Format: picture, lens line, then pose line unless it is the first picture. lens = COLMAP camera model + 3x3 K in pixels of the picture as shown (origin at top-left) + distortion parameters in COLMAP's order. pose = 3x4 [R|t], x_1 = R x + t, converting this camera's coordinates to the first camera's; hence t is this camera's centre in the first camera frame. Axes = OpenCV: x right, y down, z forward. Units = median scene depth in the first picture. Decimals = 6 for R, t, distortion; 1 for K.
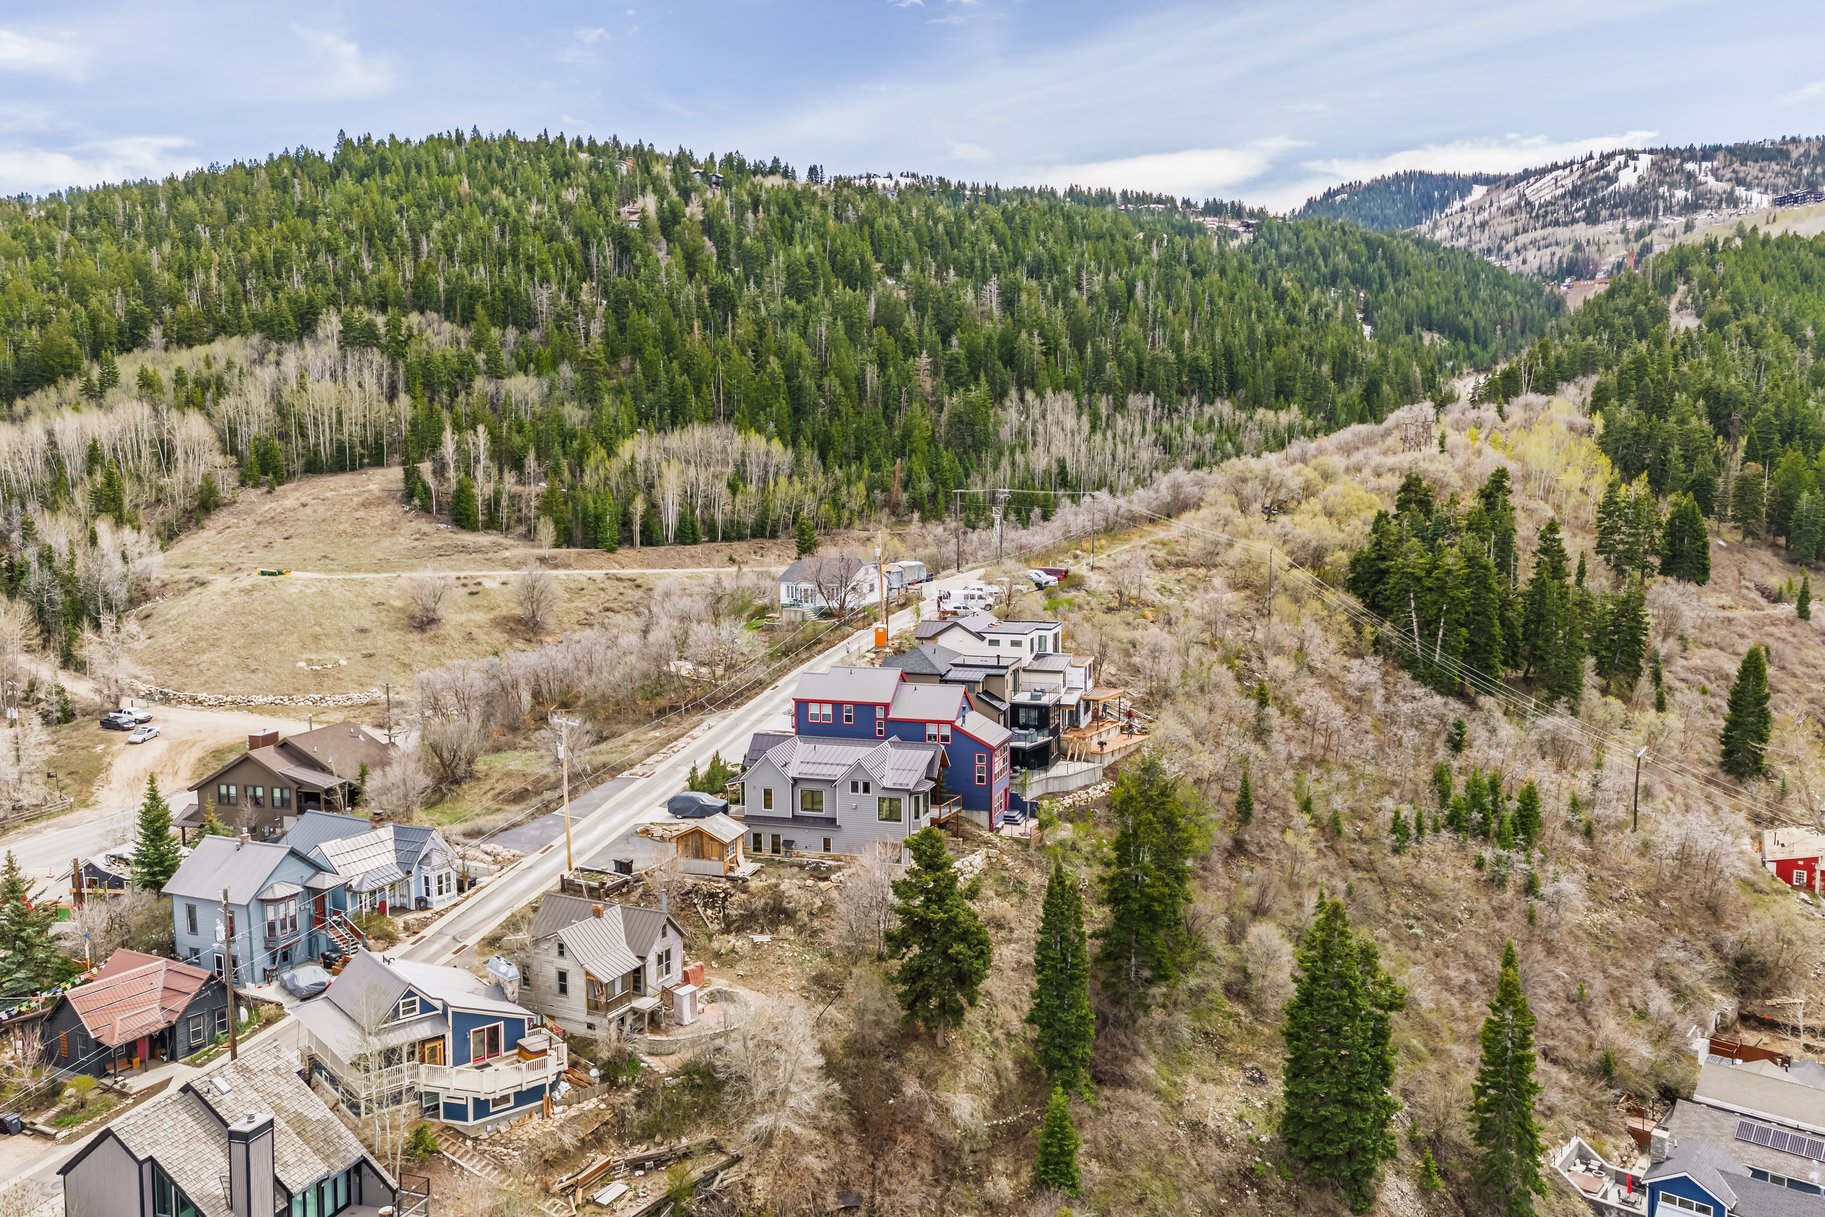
lens RADIAL K [[1490.2, 0, 912.5], [0, 1490.2, 608.5], [0, 0, 1]] dist [0.095709, -0.016603]
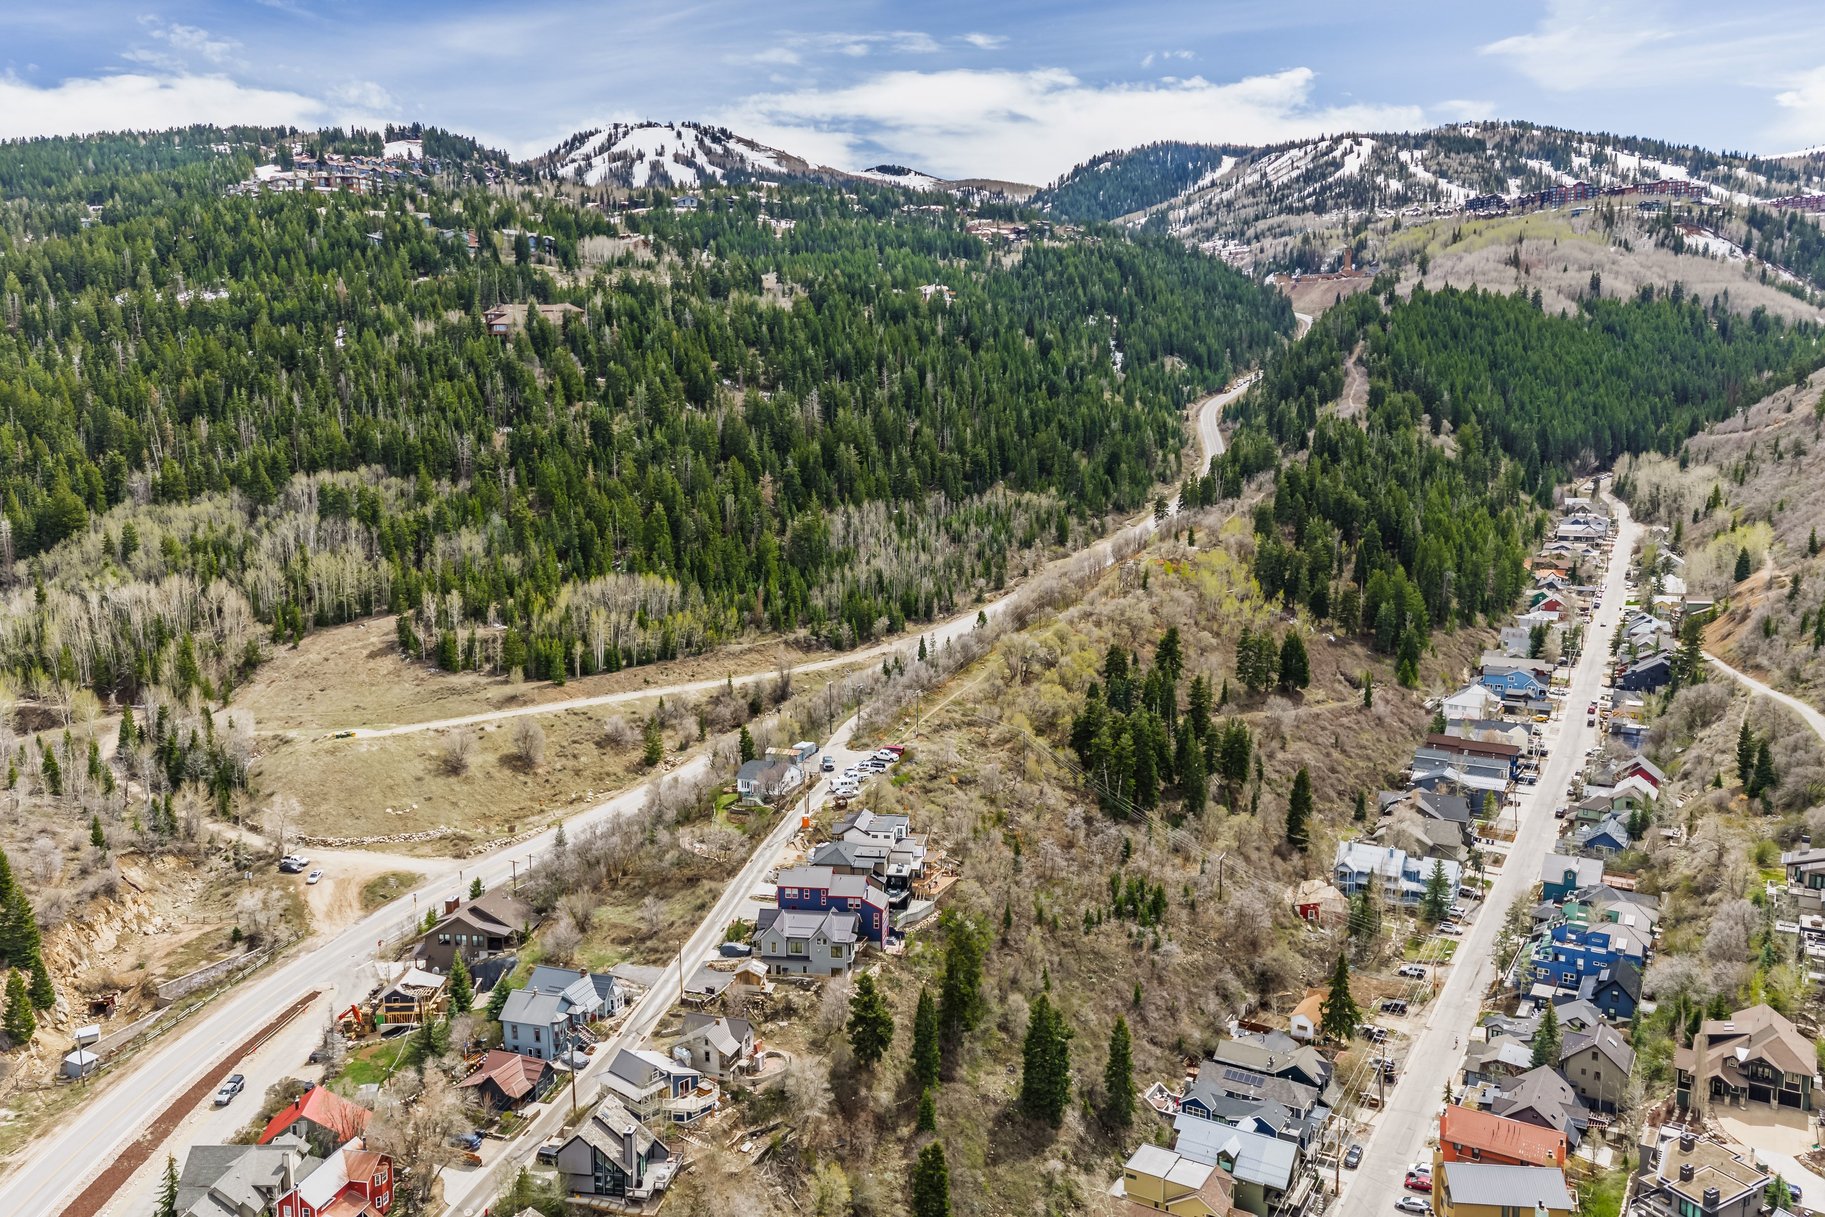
lens RADIAL K [[1490.2, 0, 912.5], [0, 1490.2, 608.5], [0, 0, 1]] dist [0.095709, -0.016603]
pose [[0.989679, -0.025991, 0.140925, -0.072742], [0.018979, 0.998525, 0.050875, -0.168316], [-0.142039, -0.047676, 0.988712, -0.393140]]
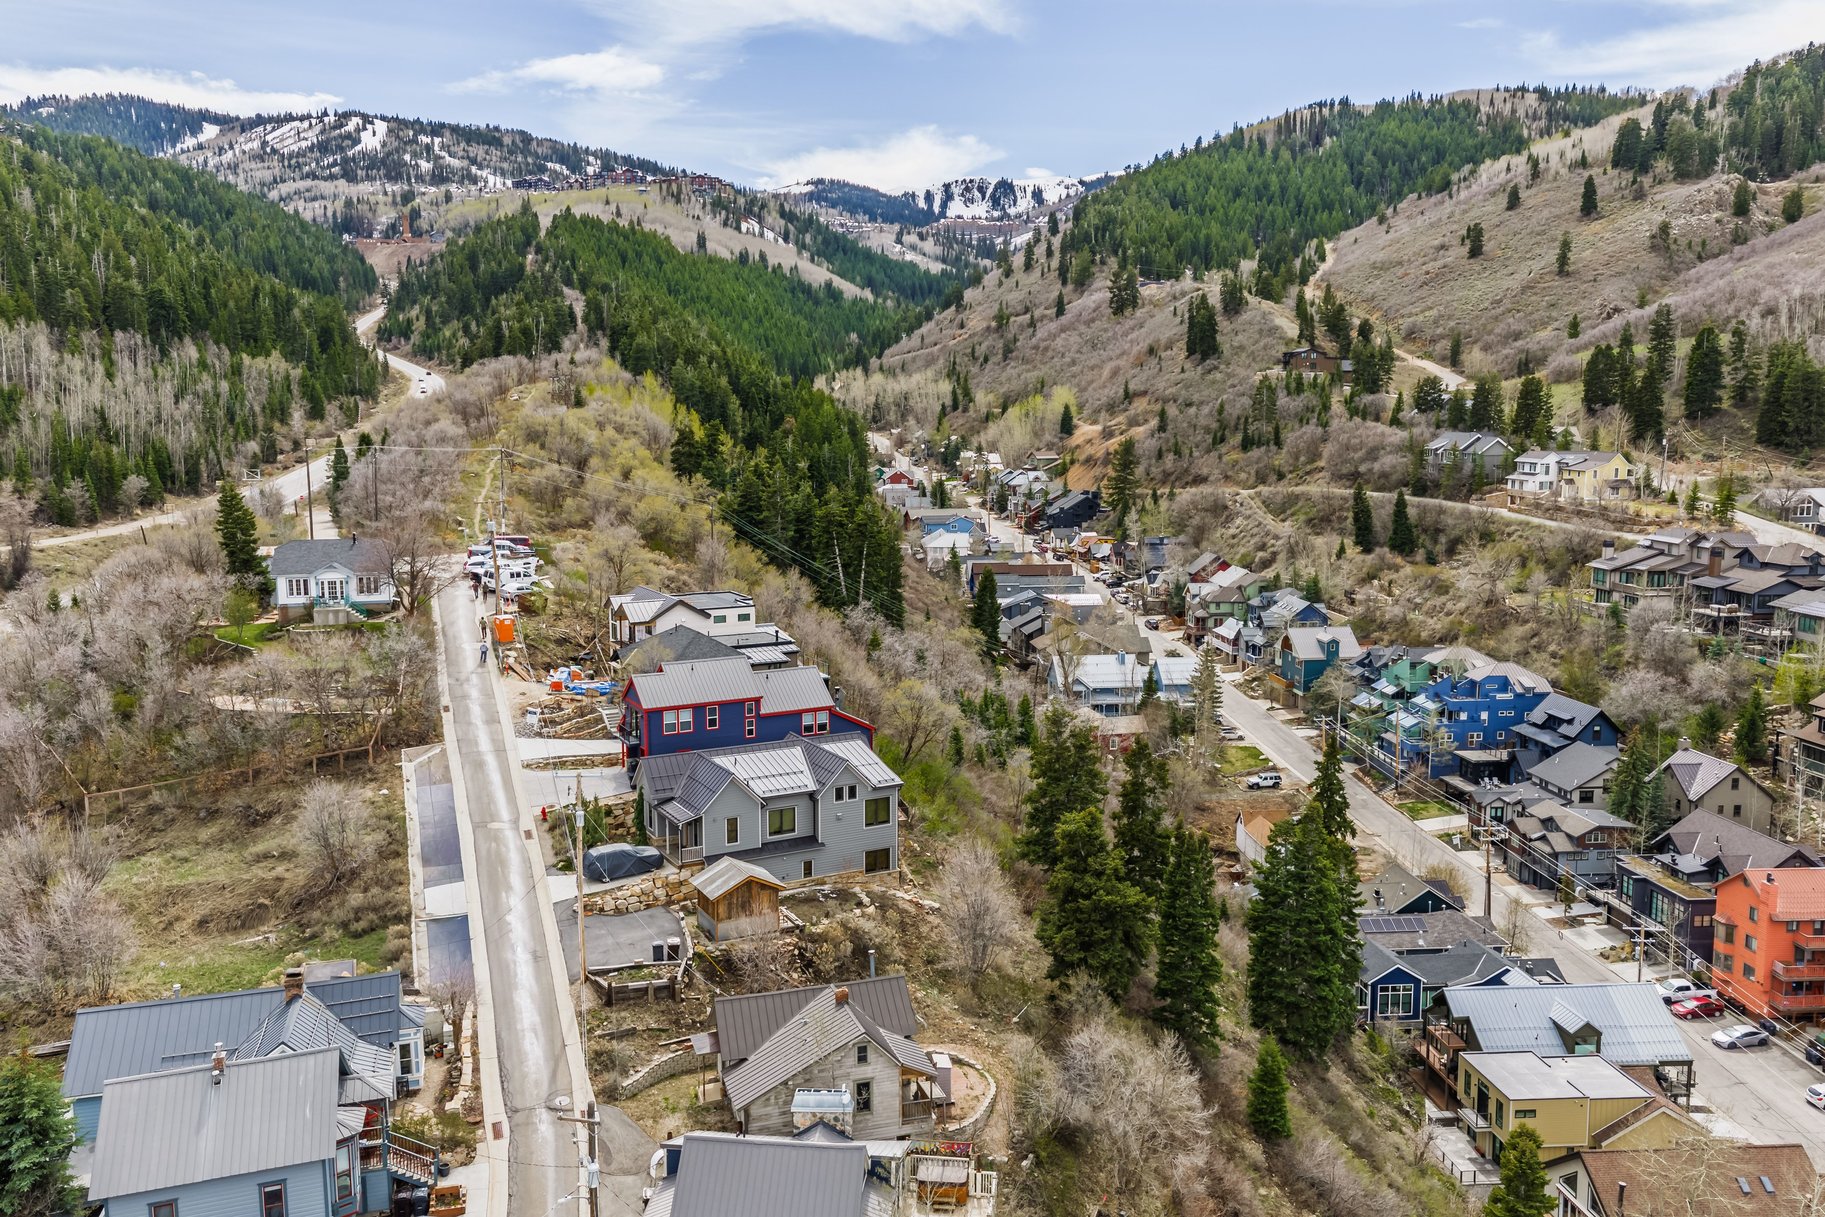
lens RADIAL K [[1490.2, 0, 912.5], [0, 1490.2, 608.5], [0, 0, 1]] dist [0.095709, -0.016603]
pose [[0.701823, -0.096017, 0.705851, -0.232886], [0.075032, 0.995326, 0.060791, -0.013686], [-0.708389, 0.010297, 0.705747, 0.140160]]
